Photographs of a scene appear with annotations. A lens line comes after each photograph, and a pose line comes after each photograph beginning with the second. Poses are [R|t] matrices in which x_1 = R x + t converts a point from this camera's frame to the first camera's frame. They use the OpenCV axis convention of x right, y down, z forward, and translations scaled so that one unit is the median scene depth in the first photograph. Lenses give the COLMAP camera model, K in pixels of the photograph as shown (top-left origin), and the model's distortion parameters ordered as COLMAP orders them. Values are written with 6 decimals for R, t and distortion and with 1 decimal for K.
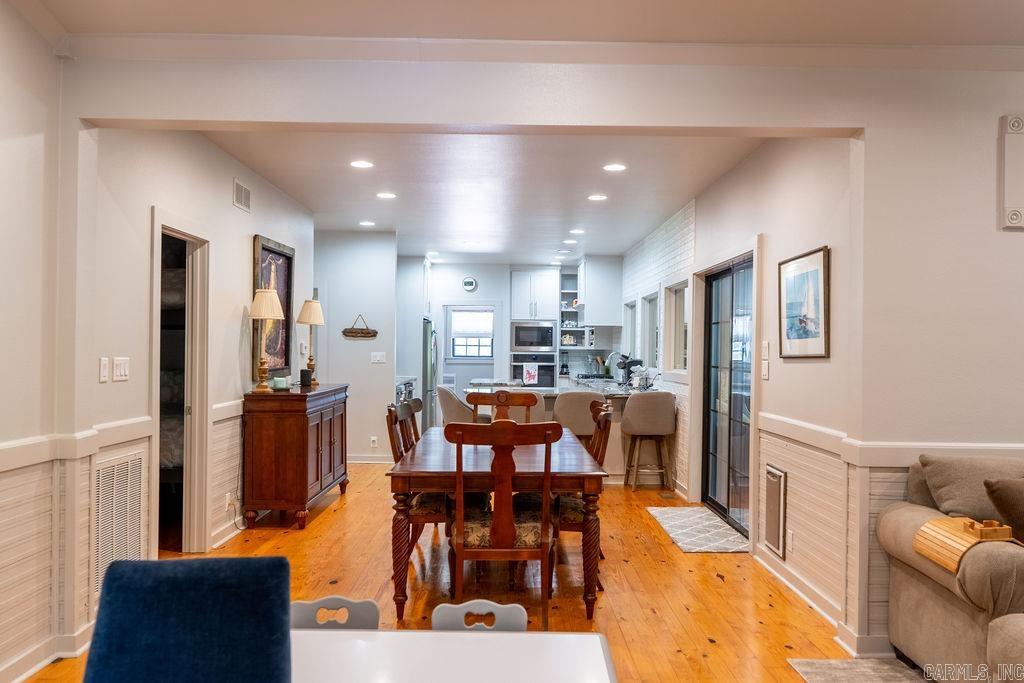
lens RADIAL K [[832.3, 0, 517.1], [0, 832.3, 339.7], [0, 0, 1]] dist [0.002979, -0.002781]
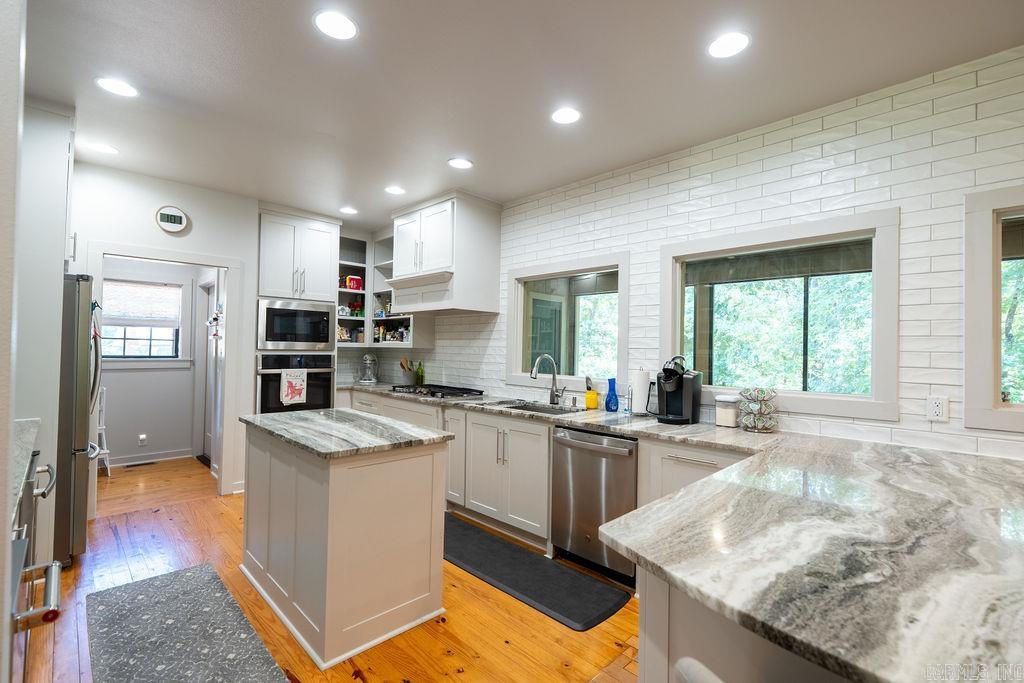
lens RADIAL K [[456.1, 0, 510.7], [0, 456.1, 342.9], [0, 0, 1]] dist [-0.006386, 0.001559]
pose [[0.719204, 0.012889, 0.694679, -0.101853], [-0.017338, 0.999850, -0.000601, 0.006122], [-0.694583, -0.011613, 0.719319, 0.650470]]
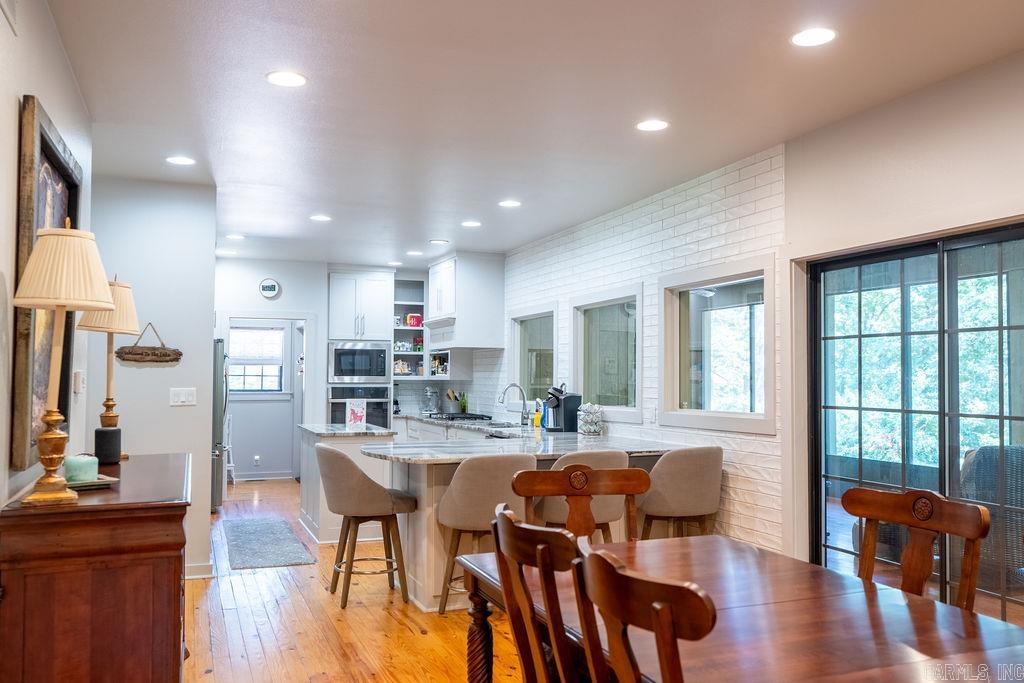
lens RADIAL K [[832.3, 0, 516.2], [0, 832.3, 345.0], [0, 0, 1]] dist [0.002979, -0.002781]
pose [[0.933759, 0.008347, 0.357805, -0.114559], [0.002012, 0.999590, -0.028569, 0.001682], [-0.357896, 0.027397, 0.933359, 0.267504]]
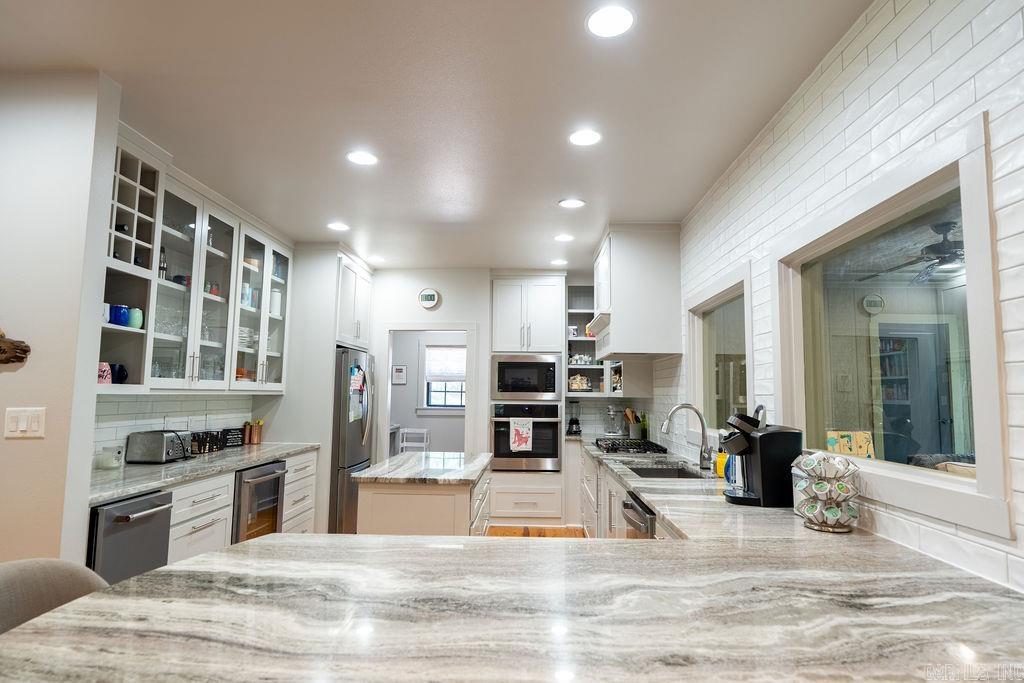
lens RADIAL K [[550.6, 0, 516.6], [0, 550.6, 344.7], [0, 0, 1]] dist [-0.003137, 0.002519]
pose [[0.998995, -0.003413, -0.044702, 0.031941], [-0.000225, 0.996703, -0.081131, 0.005794], [0.044832, 0.081059, 0.995701, 0.568381]]
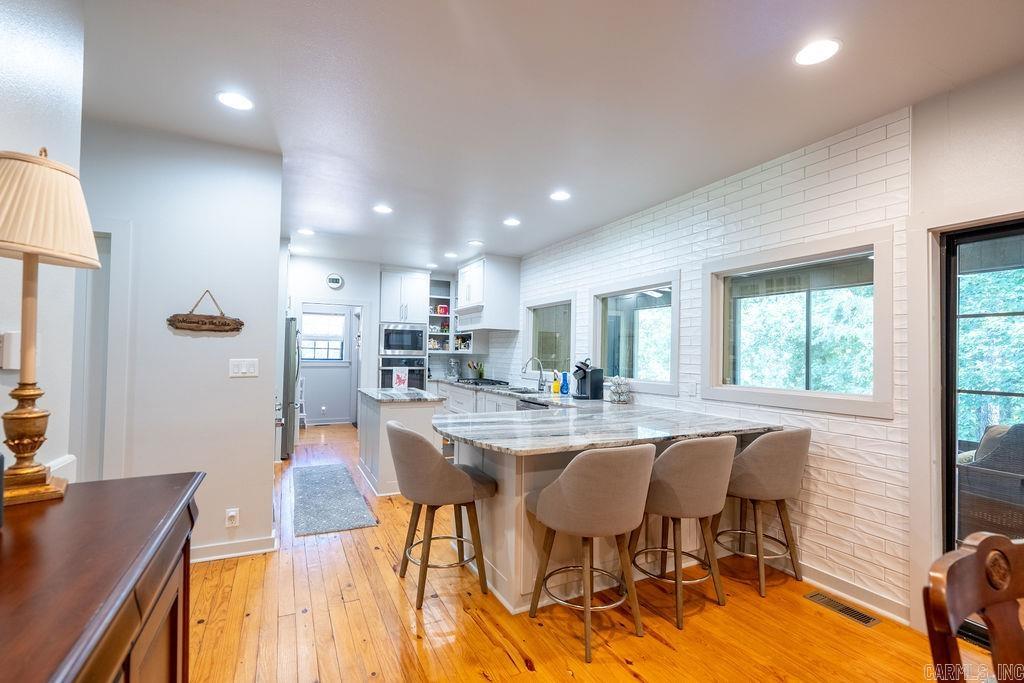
lens RADIAL K [[456.1, 0, 513.0], [0, 456.1, 343.7], [0, 0, 1]] dist [-0.006386, 0.001559]
pose [[0.898085, 0.016891, 0.439497, -0.100592], [-0.014102, 0.999854, -0.009609, 0.003918], [-0.439595, 0.002432, 0.898193, 0.464083]]
